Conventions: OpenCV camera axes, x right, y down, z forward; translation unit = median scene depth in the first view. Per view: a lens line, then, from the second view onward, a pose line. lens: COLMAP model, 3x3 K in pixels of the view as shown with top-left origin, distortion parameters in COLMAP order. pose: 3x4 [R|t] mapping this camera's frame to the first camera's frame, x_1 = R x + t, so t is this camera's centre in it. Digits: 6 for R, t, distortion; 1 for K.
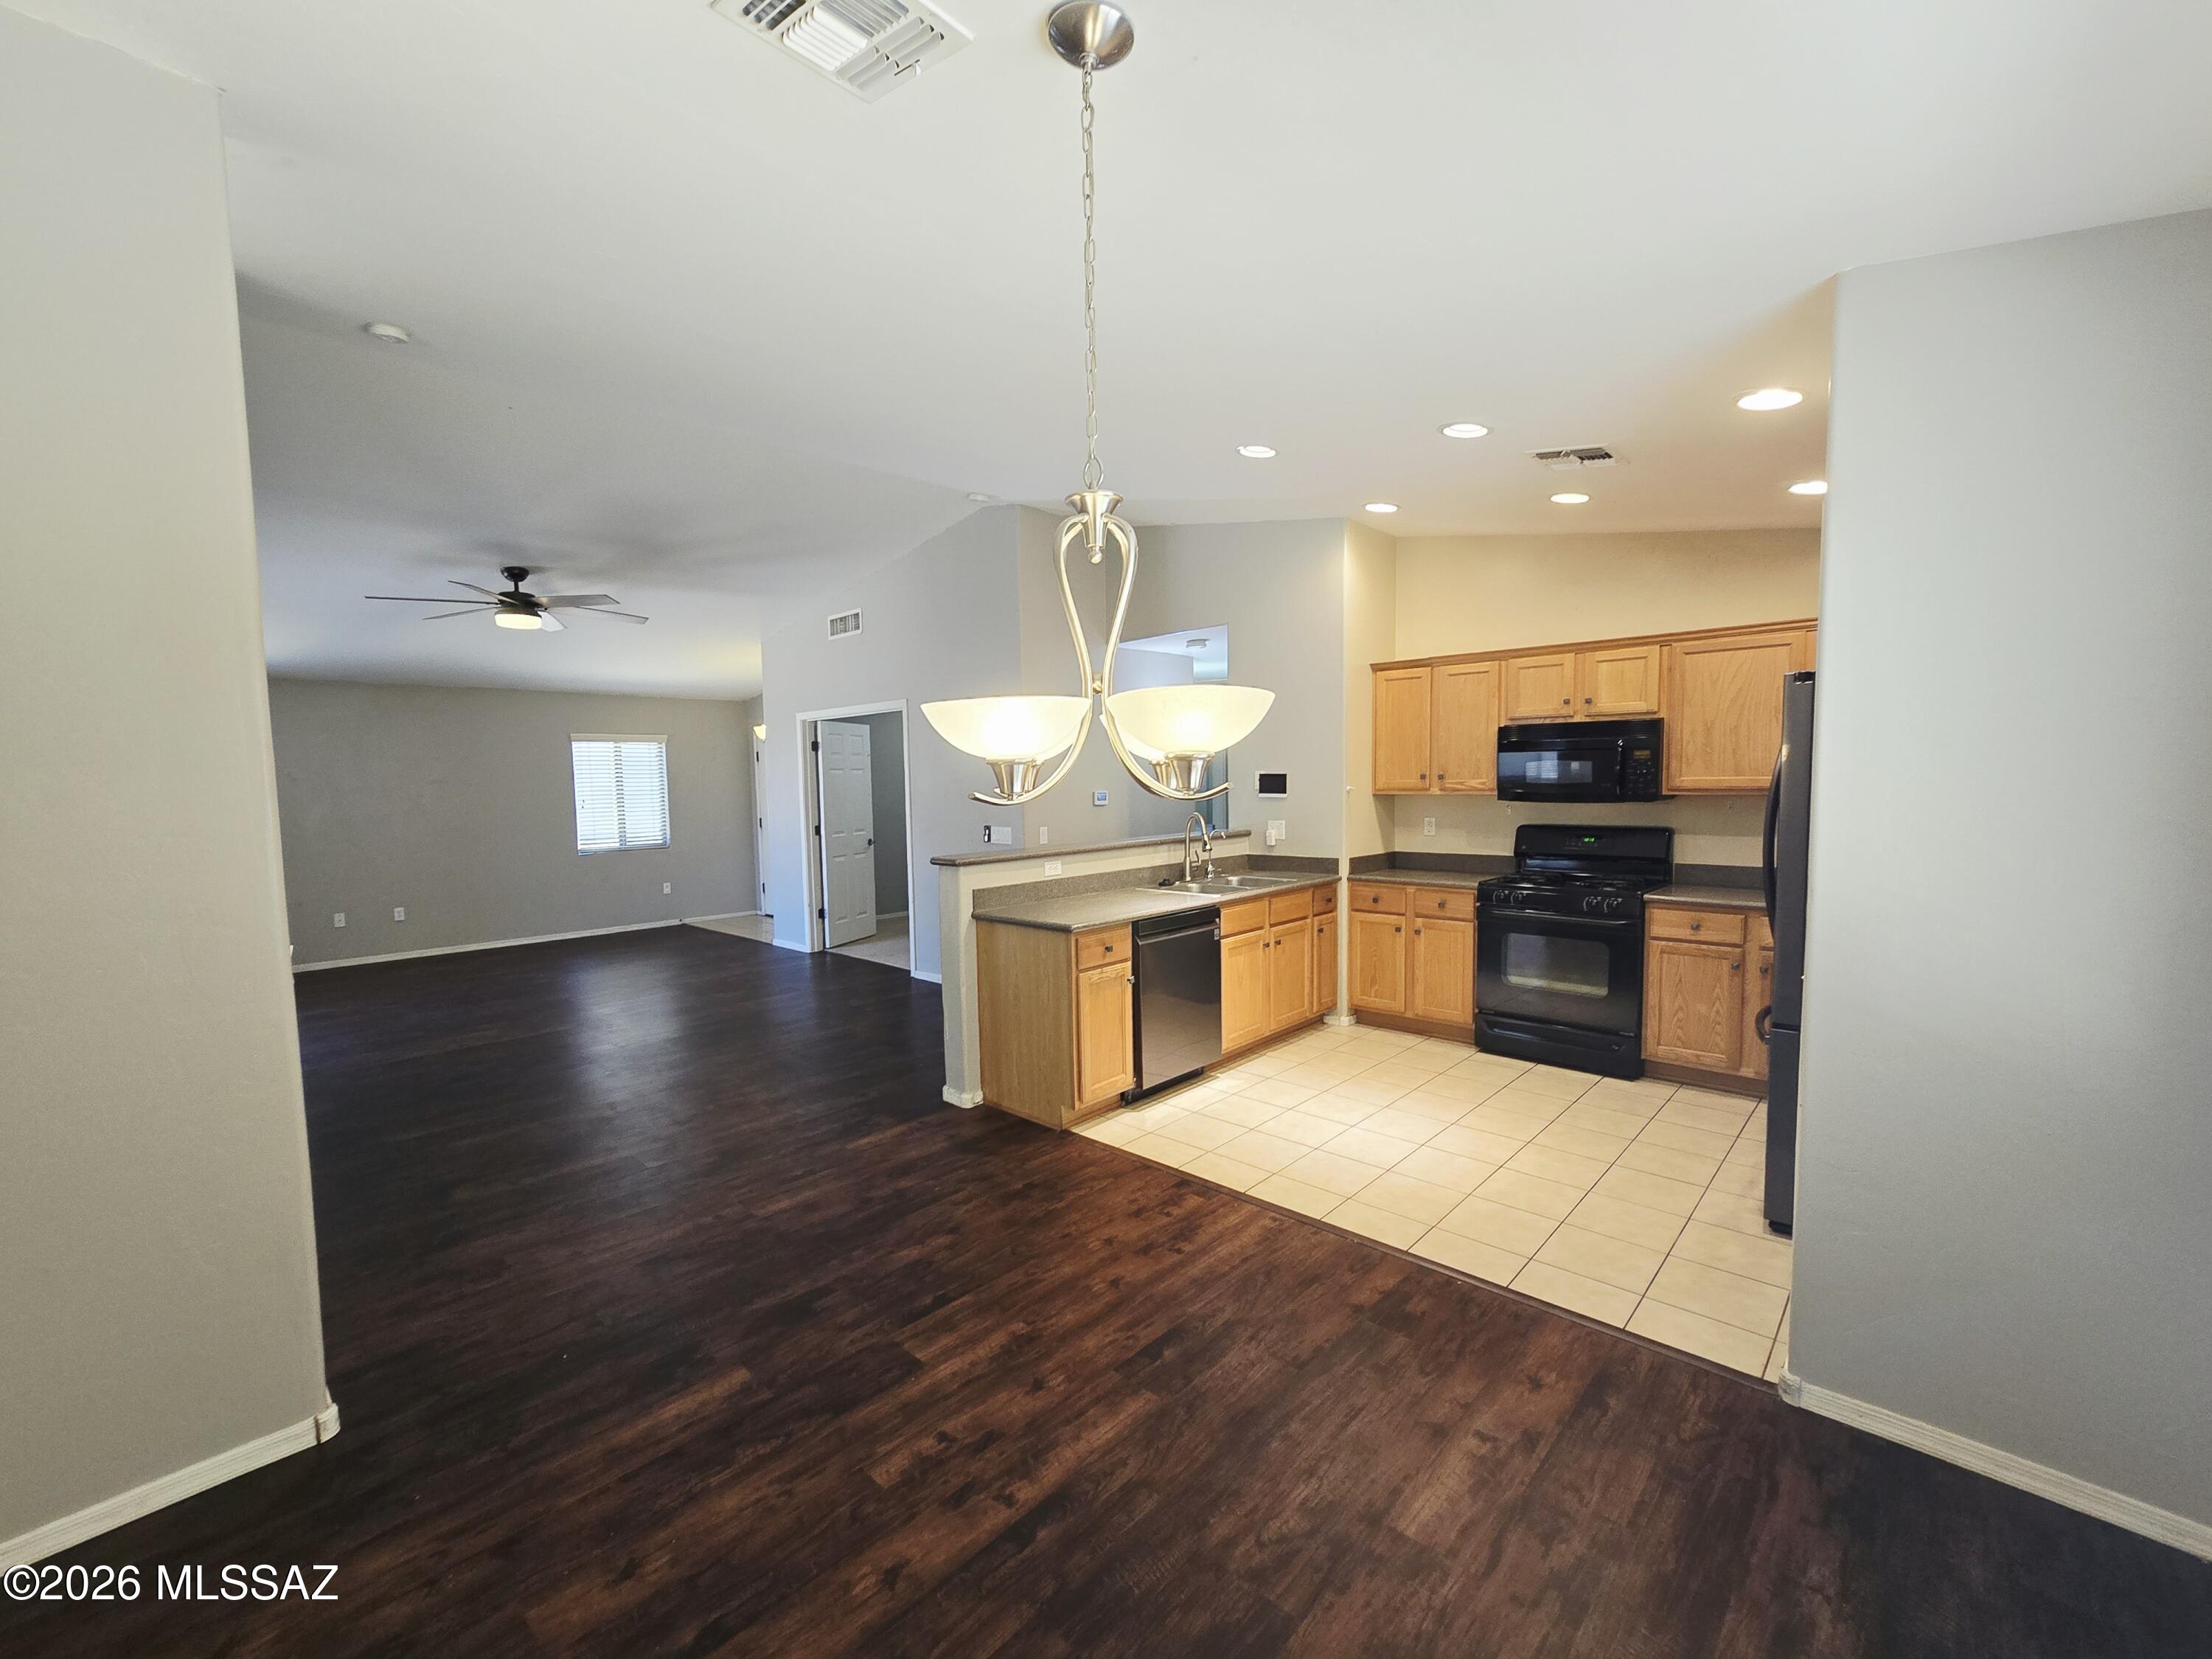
lens RADIAL K [[911.2, 0, 1087.9], [0, 911.2, 849.1], [0, 0, 1]] dist [-0.003843, -0.000076]
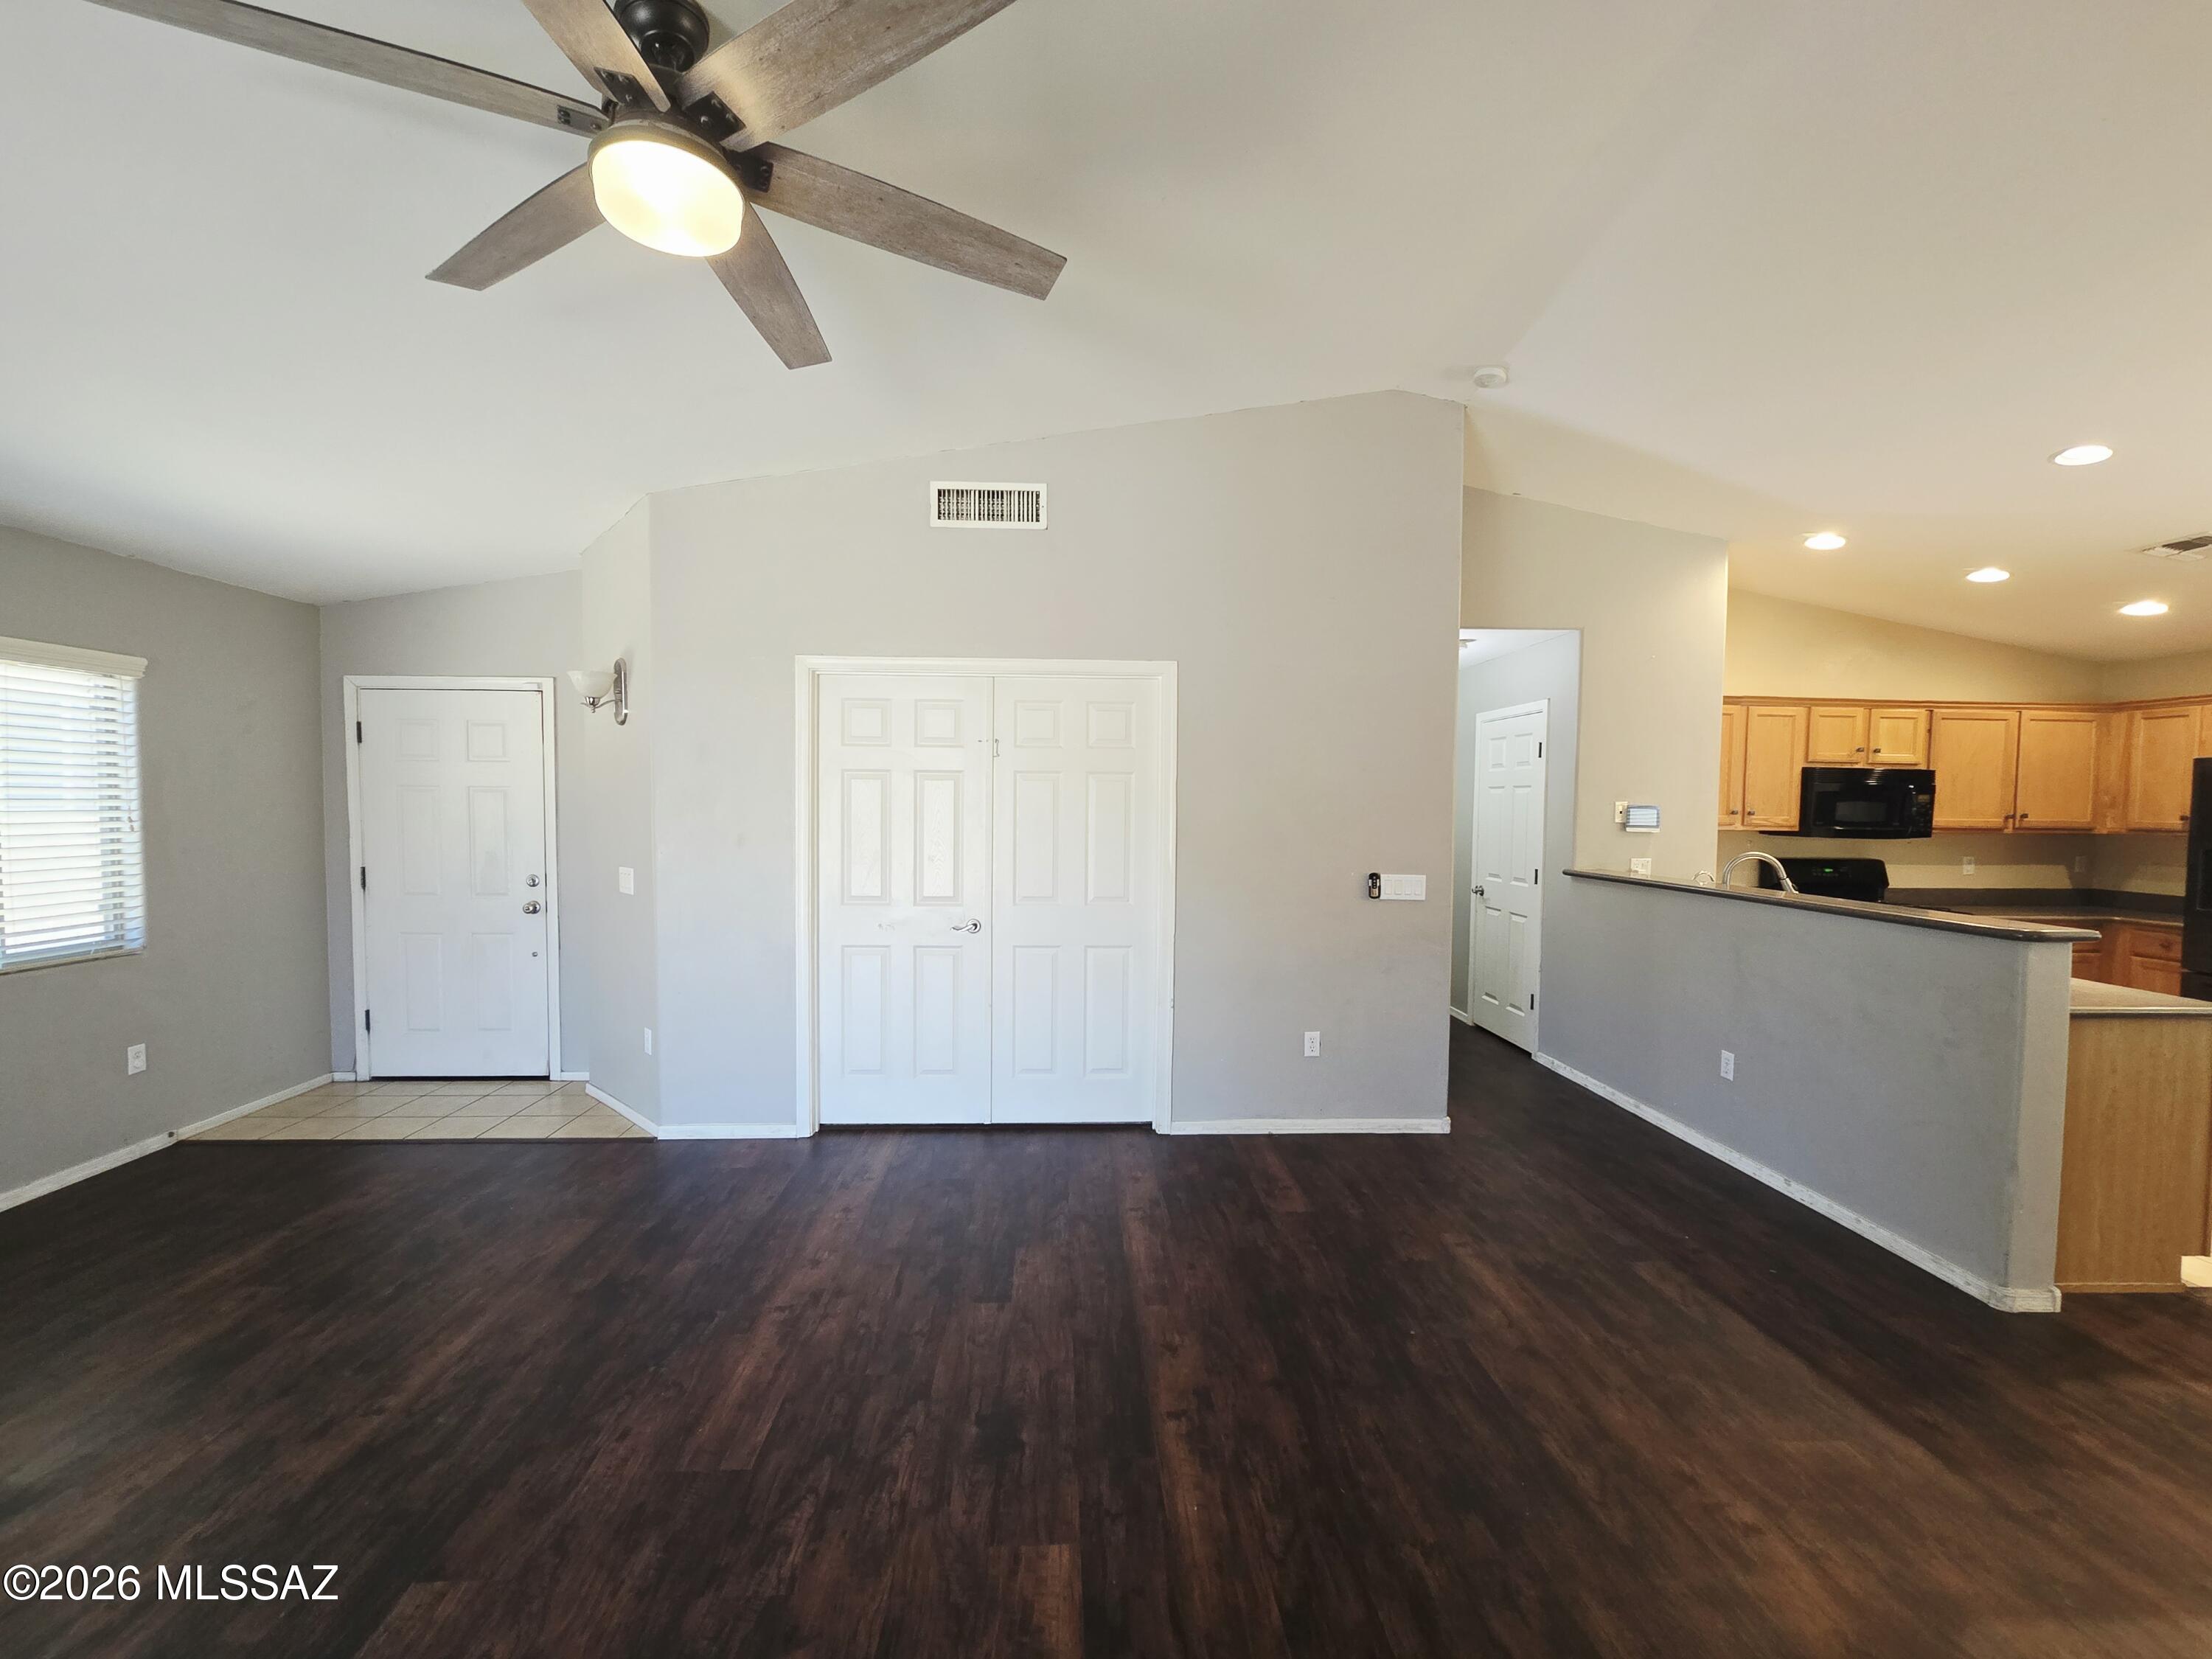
lens RADIAL K [[904.7, 0, 1097.0], [0, 904.7, 840.7], [0, 0, 1]] dist [-0.003702, 0.000584]
pose [[0.685856, -0.005365, 0.727717, -1.135446], [0.033132, 0.999166, -0.023860, -0.063209], [-0.726983, 0.040475, 0.685462, 1.104629]]
